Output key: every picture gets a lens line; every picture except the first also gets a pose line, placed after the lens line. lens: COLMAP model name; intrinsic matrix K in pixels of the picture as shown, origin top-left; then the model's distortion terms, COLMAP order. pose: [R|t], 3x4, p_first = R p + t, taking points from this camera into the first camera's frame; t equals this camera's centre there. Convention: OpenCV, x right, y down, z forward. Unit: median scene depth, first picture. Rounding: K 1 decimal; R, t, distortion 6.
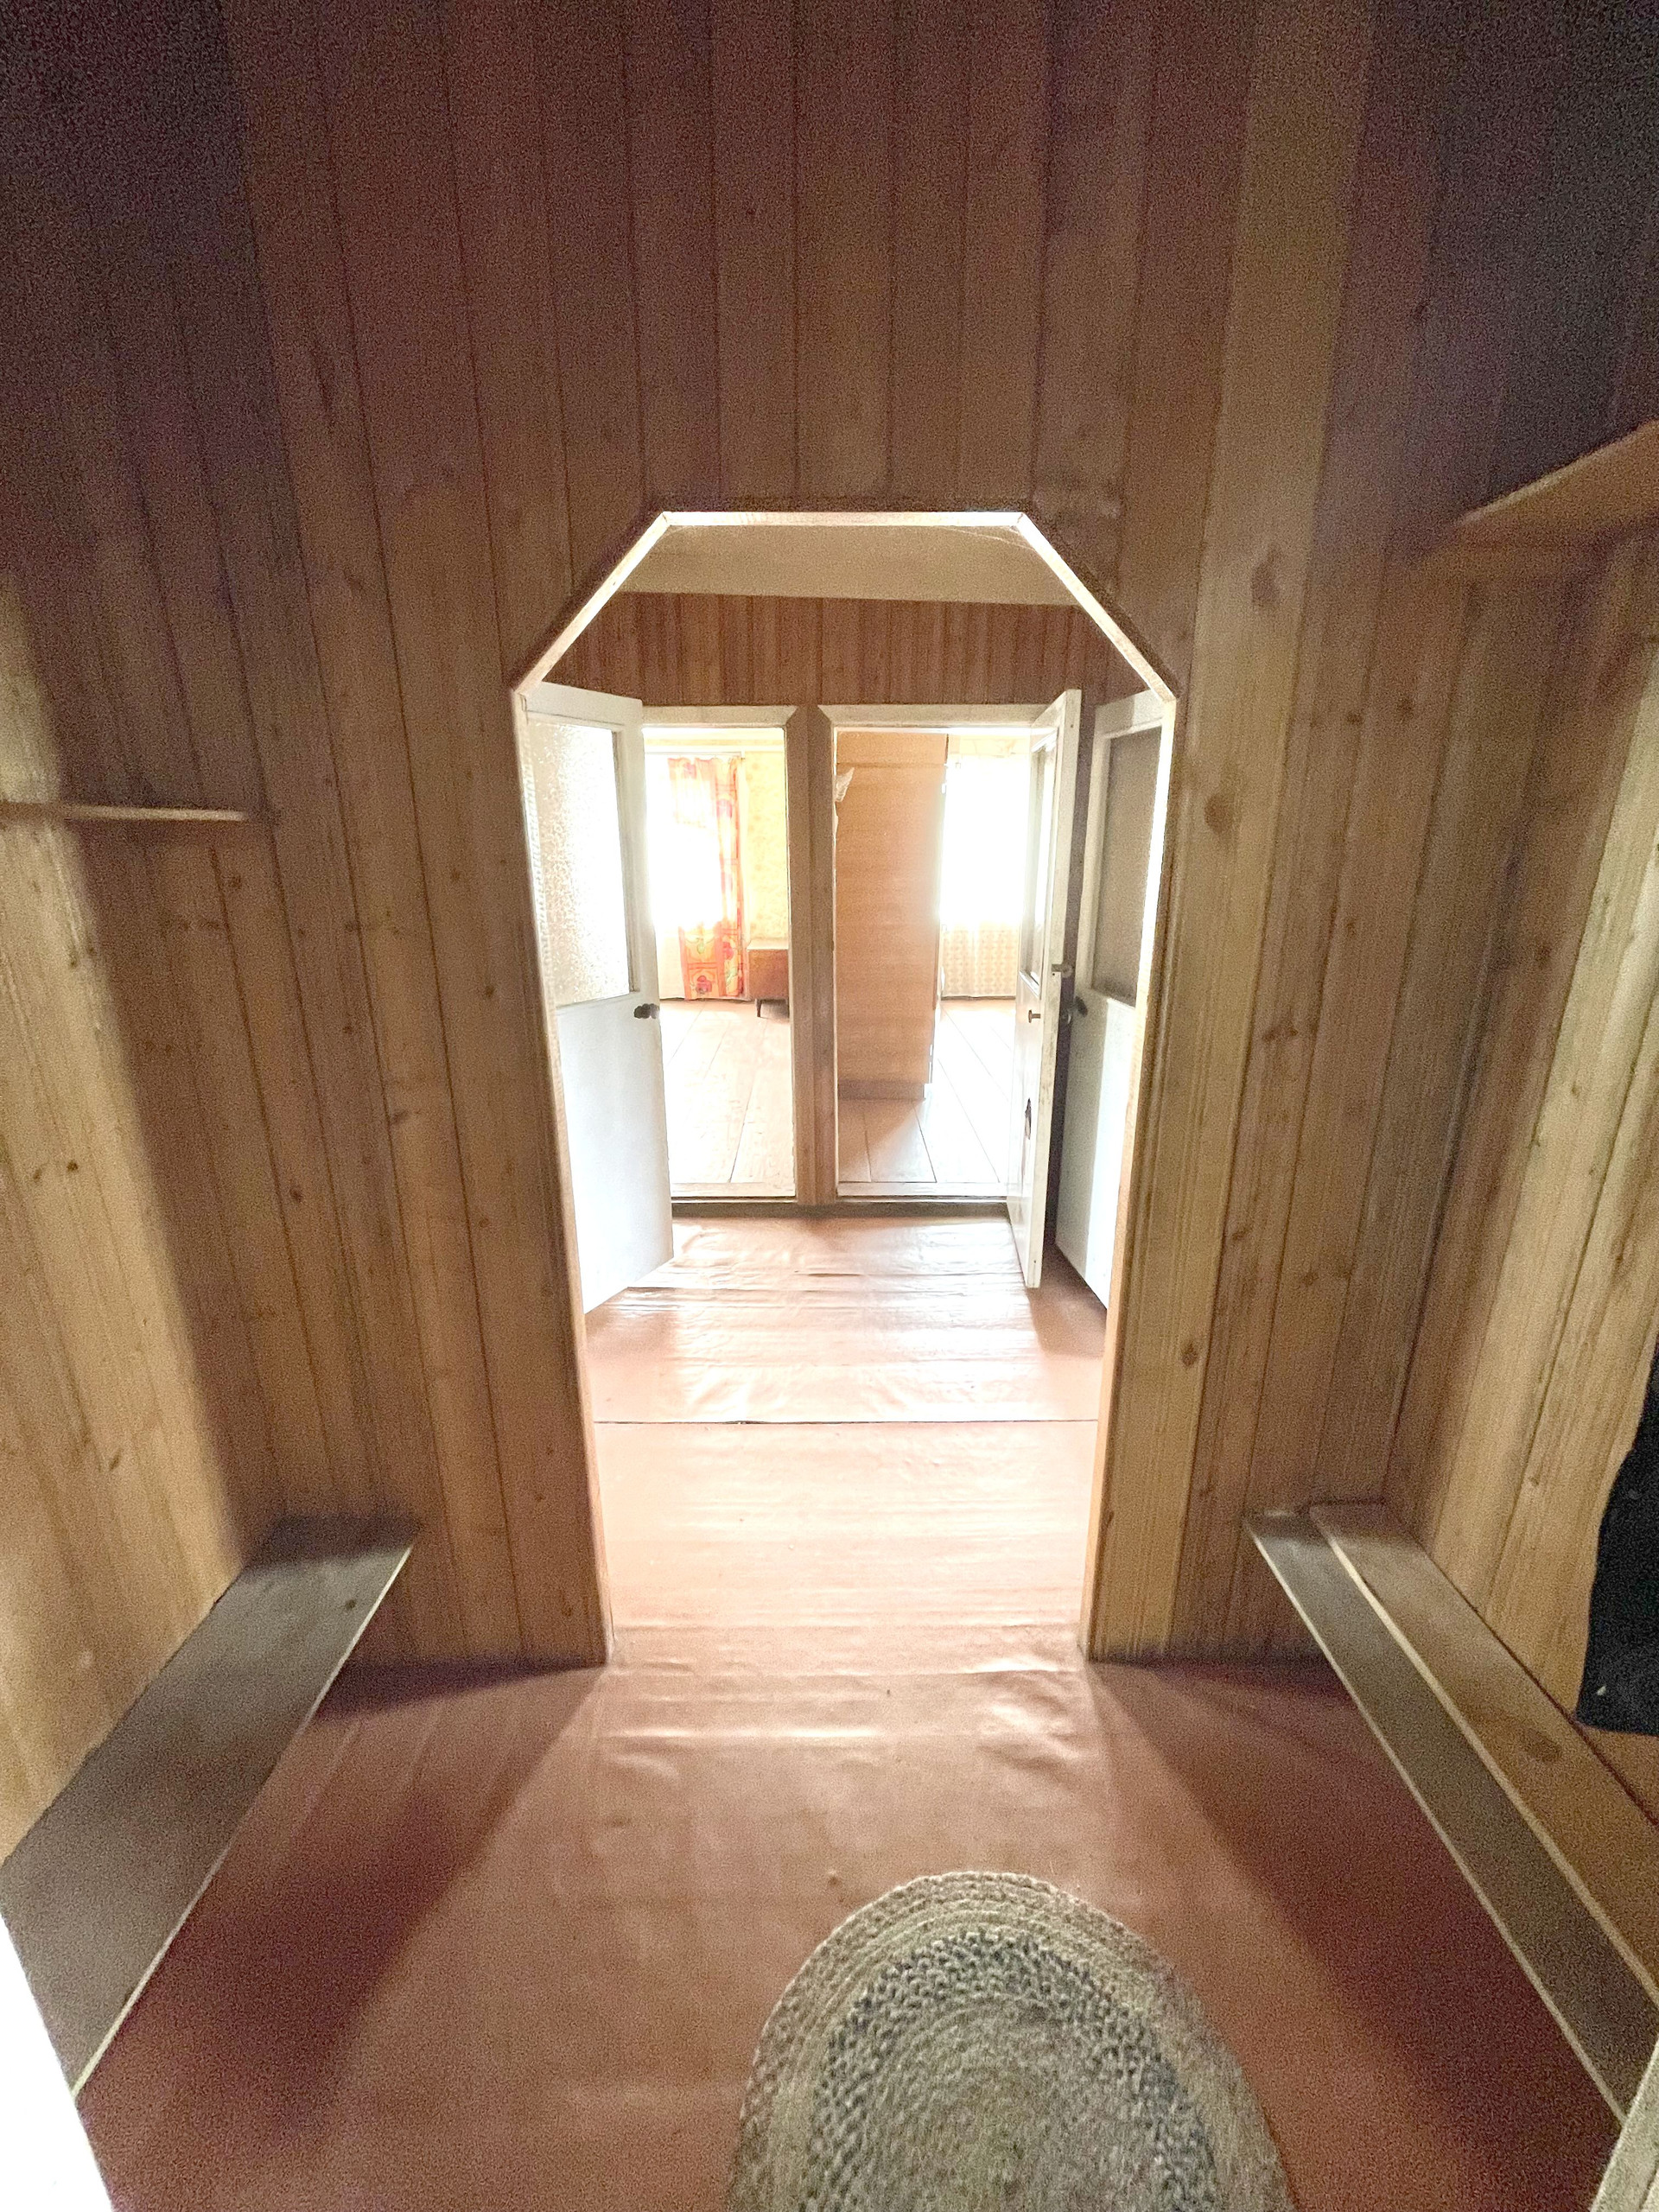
lens RADIAL K [[880.3, 0, 838.2], [0, 880.3, 1113.7], [0, 0, 1]] dist [0.010280, -0.007317]
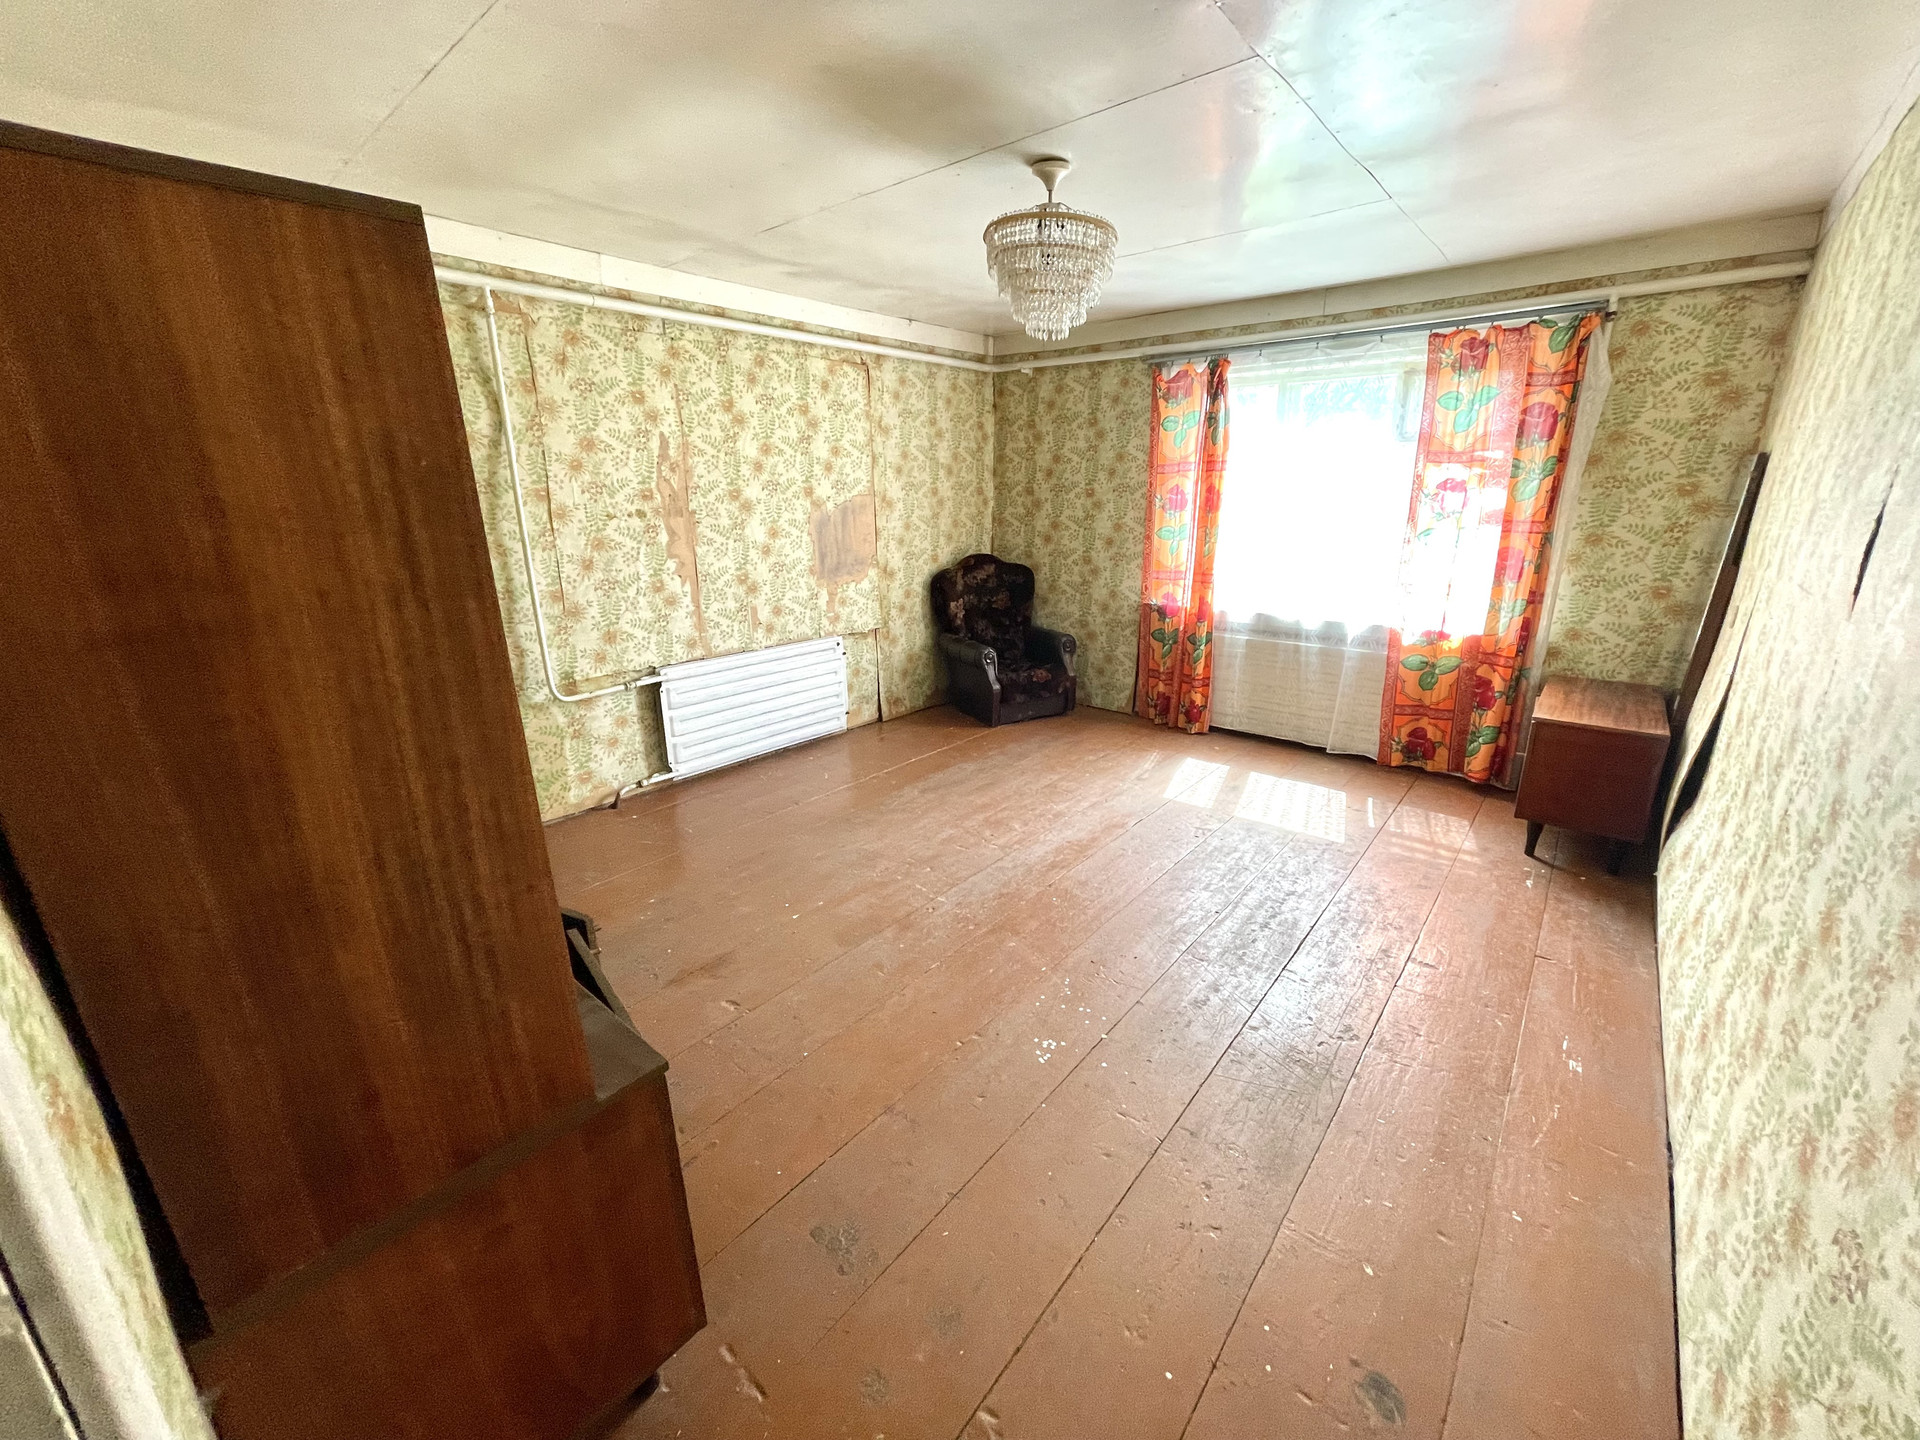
lens RADIAL K [[773.8, 0, 958.0], [0, 773.8, 713.6], [0, 0, 1]] dist [-0.004785, -0.000181]
pose [[0.750618, 0.176729, -0.636663, -0.136952], [-0.186724, 0.981026, 0.052174, -0.290408], [0.633804, 0.079718, 0.769375, 0.934630]]
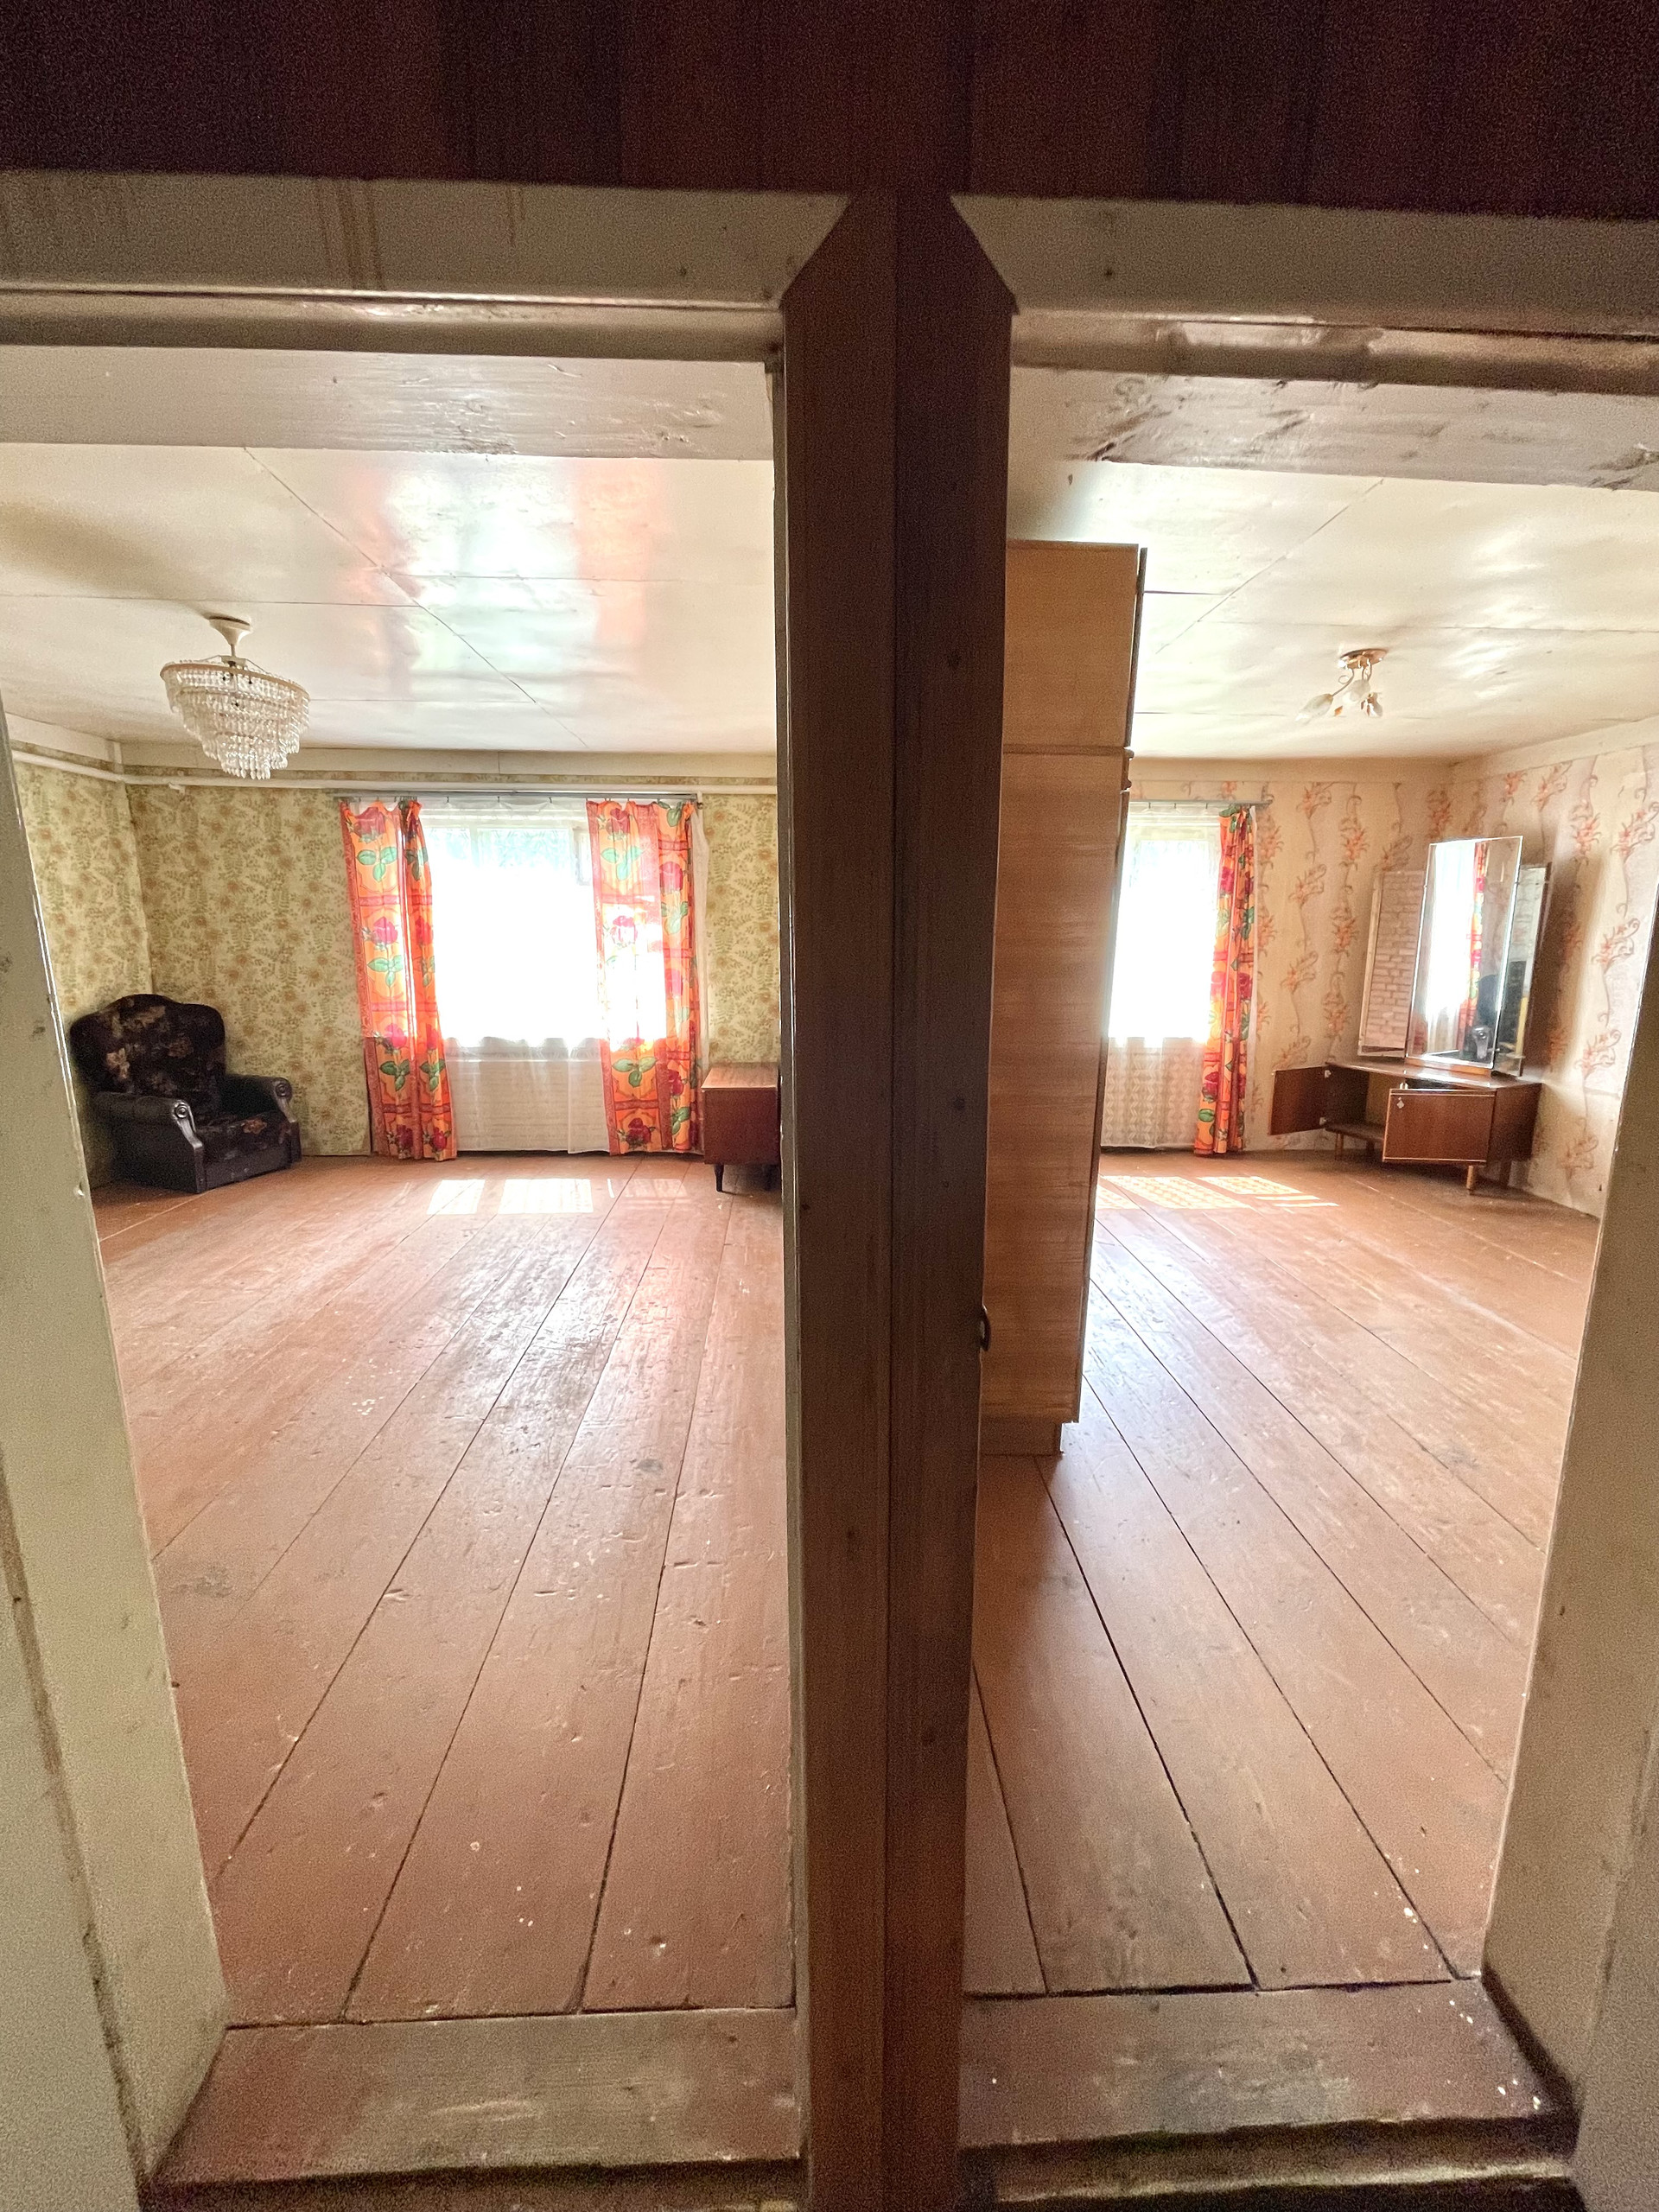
lens RADIAL K [[891.5, 0, 845.3], [0, 891.5, 1107.1], [0, 0, 1]] dist [-0.004785, -0.000181]
pose [[0.999336, -0.001745, 0.036384, -0.043705], [0.005582, 0.994390, -0.105627, -0.197634], [-0.035996, 0.105760, 0.993740, 0.679731]]
